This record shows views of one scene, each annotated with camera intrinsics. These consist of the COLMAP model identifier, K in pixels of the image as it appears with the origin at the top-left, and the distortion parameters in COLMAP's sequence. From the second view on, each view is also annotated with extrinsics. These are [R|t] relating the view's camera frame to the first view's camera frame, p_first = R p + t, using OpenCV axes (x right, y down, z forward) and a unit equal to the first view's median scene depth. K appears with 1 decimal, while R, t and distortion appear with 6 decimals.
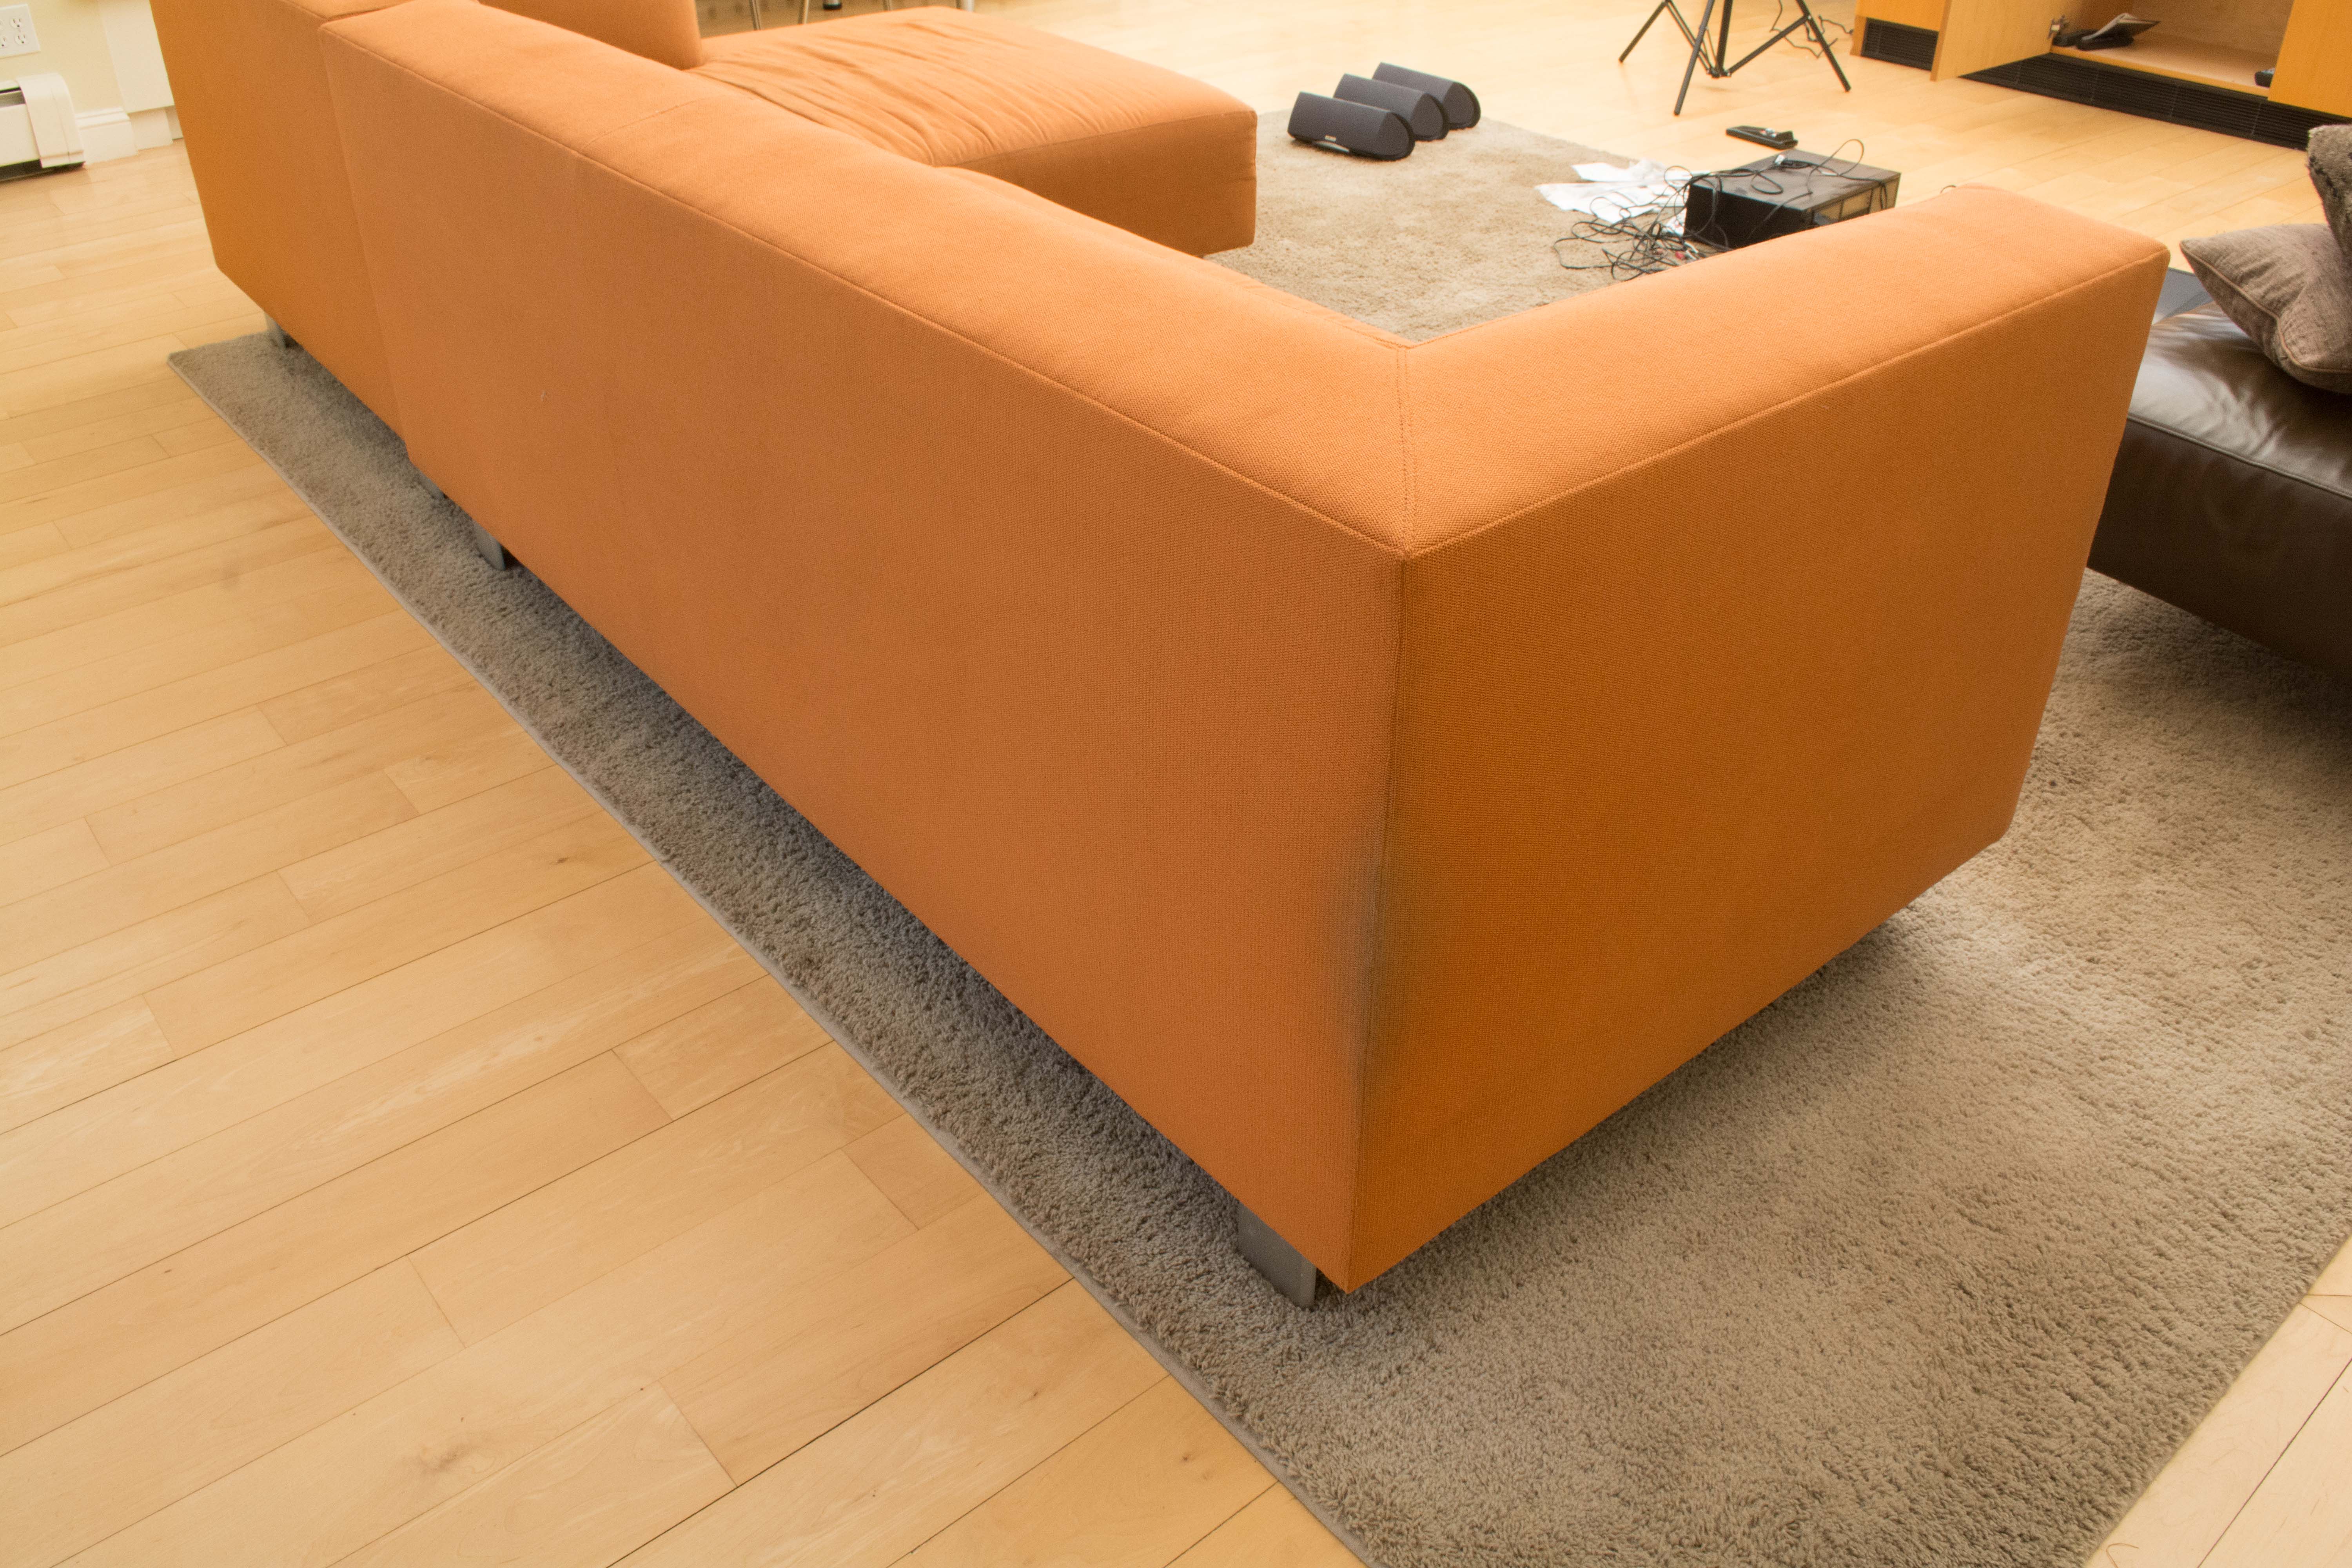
lens RADIAL K [[1825.4, 0, 1176.0], [0, 1825.4, 784.0], [0, 0, 1]] dist [-0.078489, 0.004088]
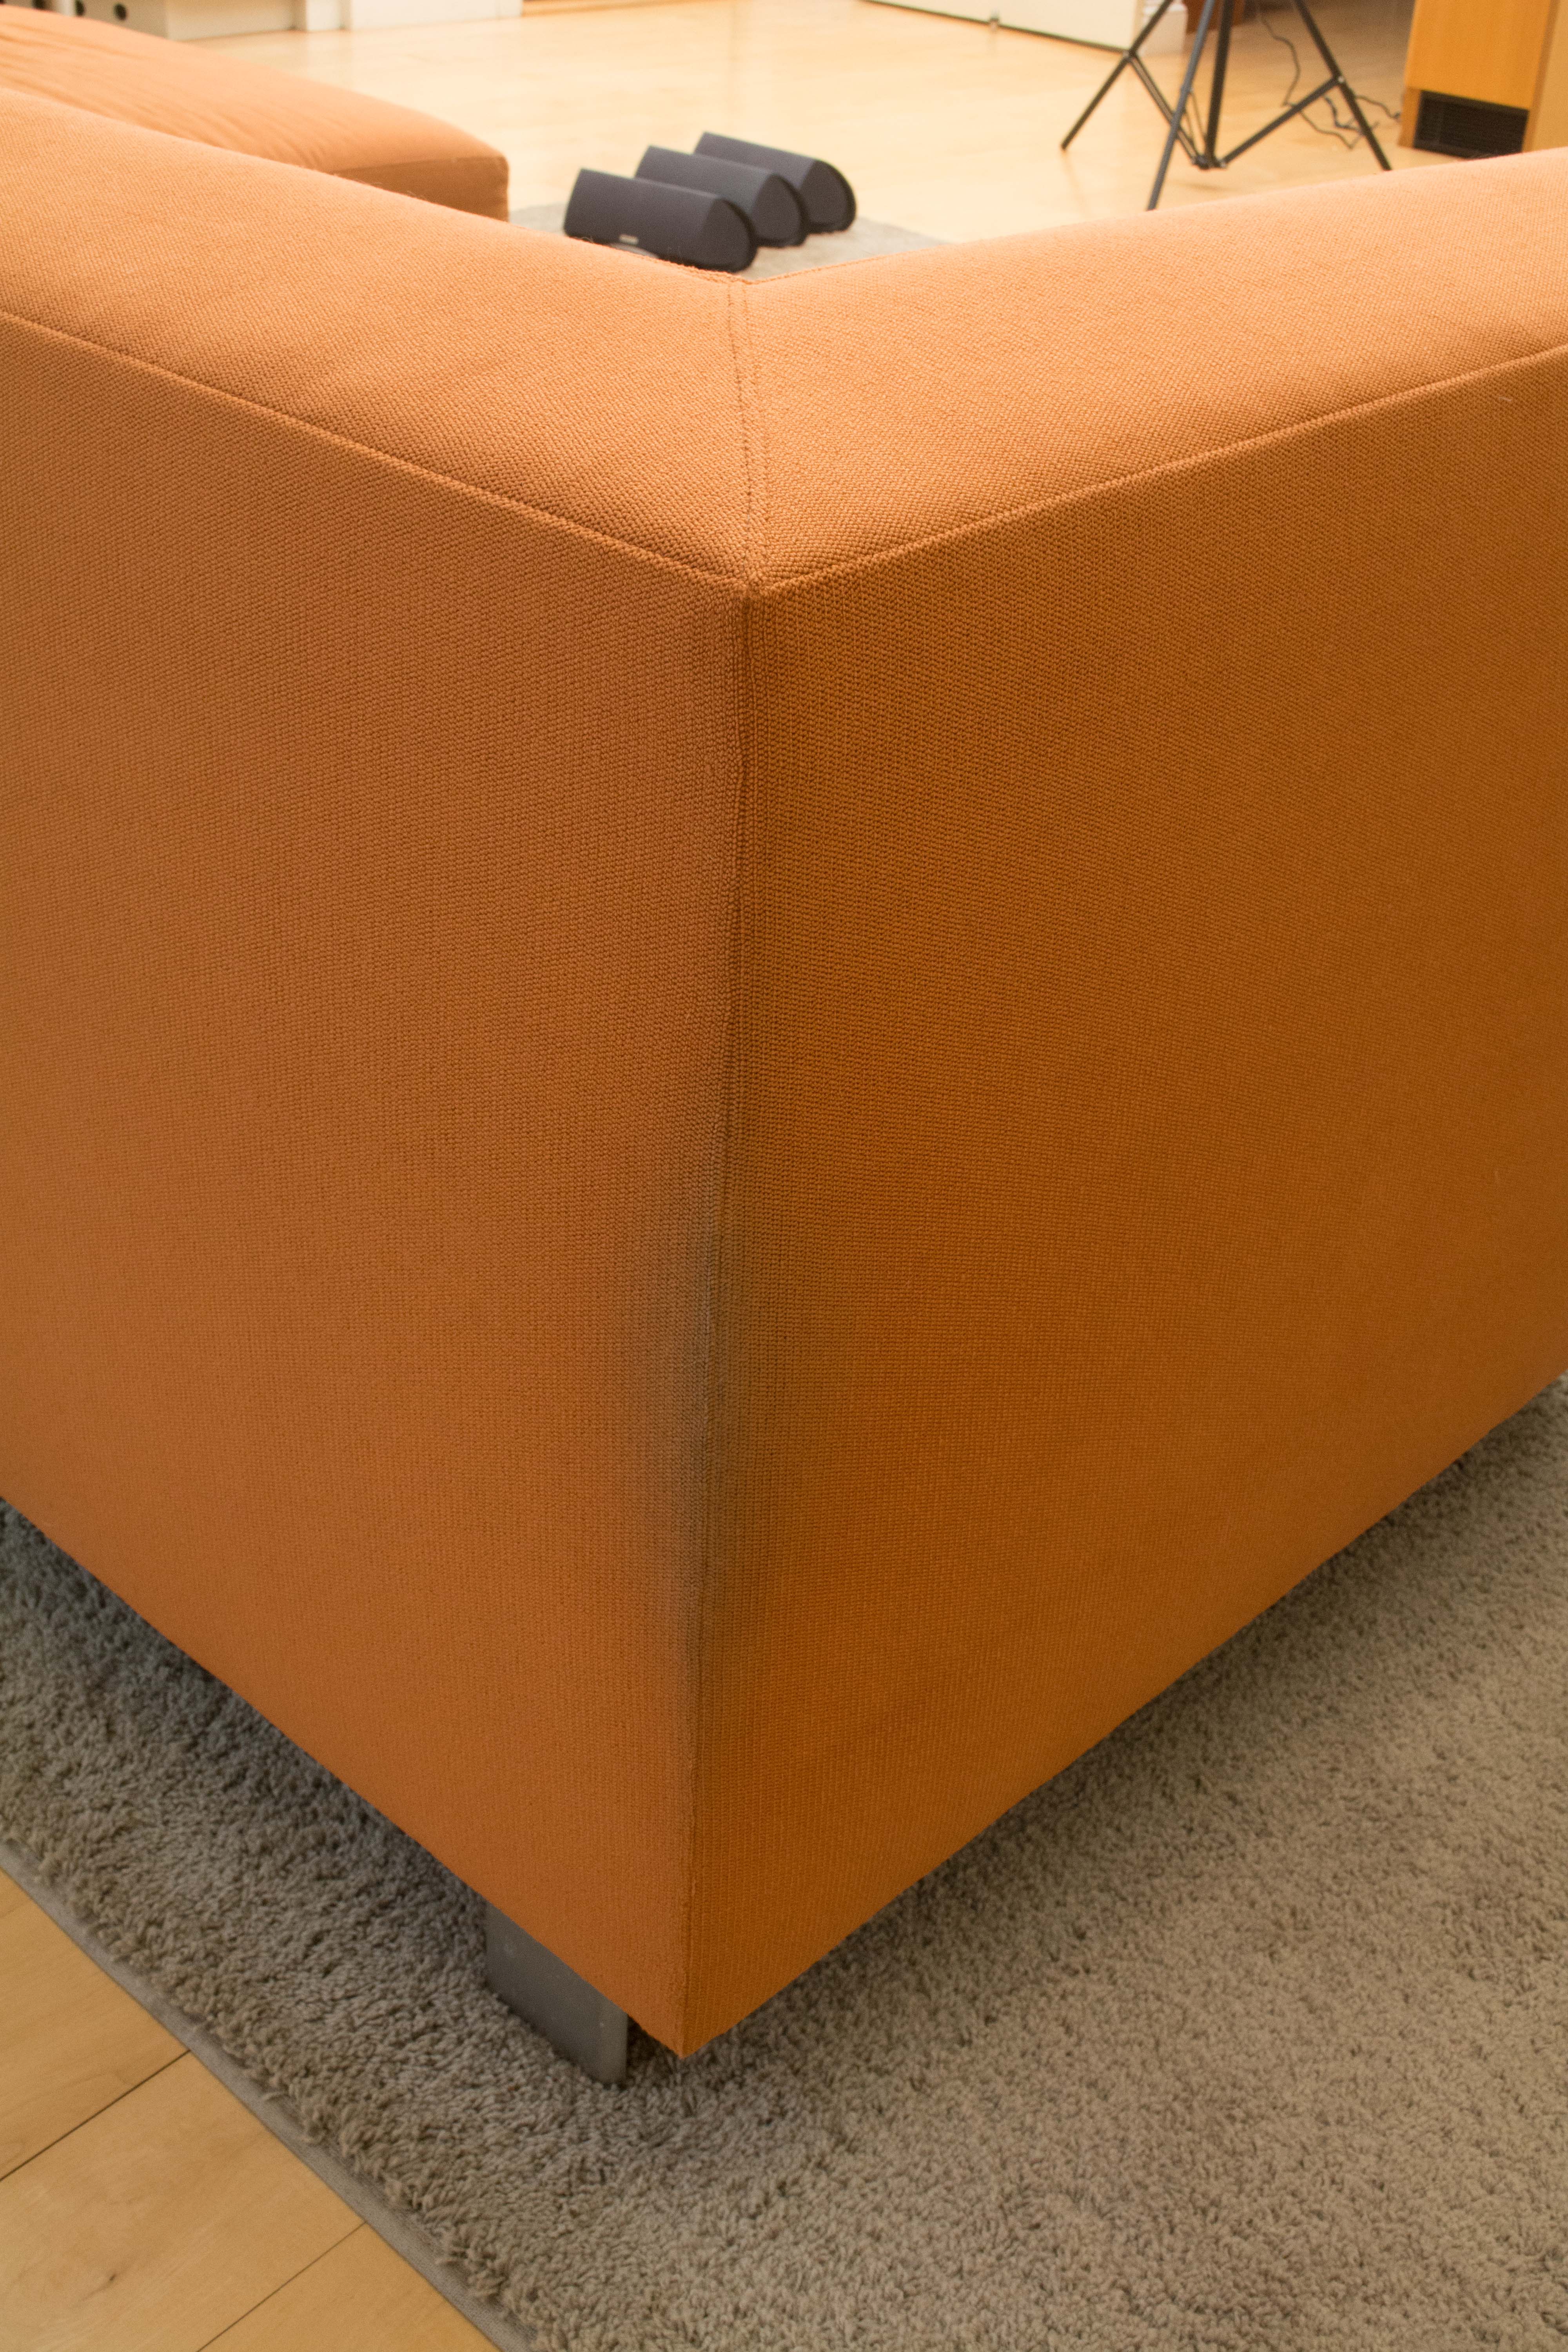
lens RADIAL K [[2634.2, 0, 773.3], [0, 2634.2, 1225.7], [0, 0, 1]] dist [-0.046916, 0.011032]
pose [[0.991513, -0.023208, 0.127917, 0.024209], [0.025630, 0.999521, -0.017323, 0.042137], [-0.127454, 0.020454, 0.991634, 0.193672]]
